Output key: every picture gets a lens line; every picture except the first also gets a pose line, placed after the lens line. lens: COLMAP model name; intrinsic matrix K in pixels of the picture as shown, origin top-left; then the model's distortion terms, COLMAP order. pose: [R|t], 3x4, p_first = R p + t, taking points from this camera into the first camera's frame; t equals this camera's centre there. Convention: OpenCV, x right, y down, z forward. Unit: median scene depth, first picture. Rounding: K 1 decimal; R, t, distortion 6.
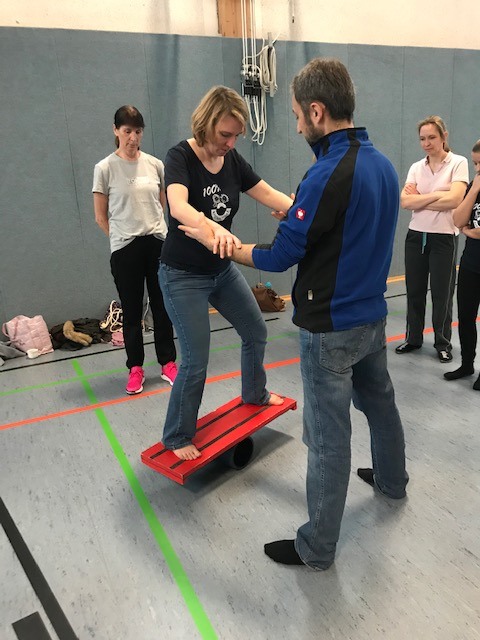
lens RADIAL K [[535.8, 0, 240.8], [0, 535.8, 319.2], [0, 0, 1]] dist [-0.016125, 0.032312]
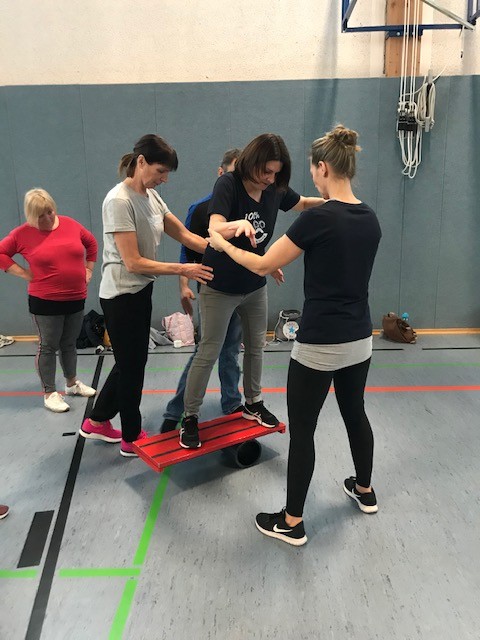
lens RADIAL K [[535.8, 0, 253.3], [0, 535.8, 322.2], [0, 0, 1]] dist [-0.016125, 0.032312]
pose [[0.892527, 0.133212, -0.430872, 0.254663], [-0.151892, 0.988356, -0.009066, 0.000134], [0.424647, 0.073538, 0.902367, -0.028564]]
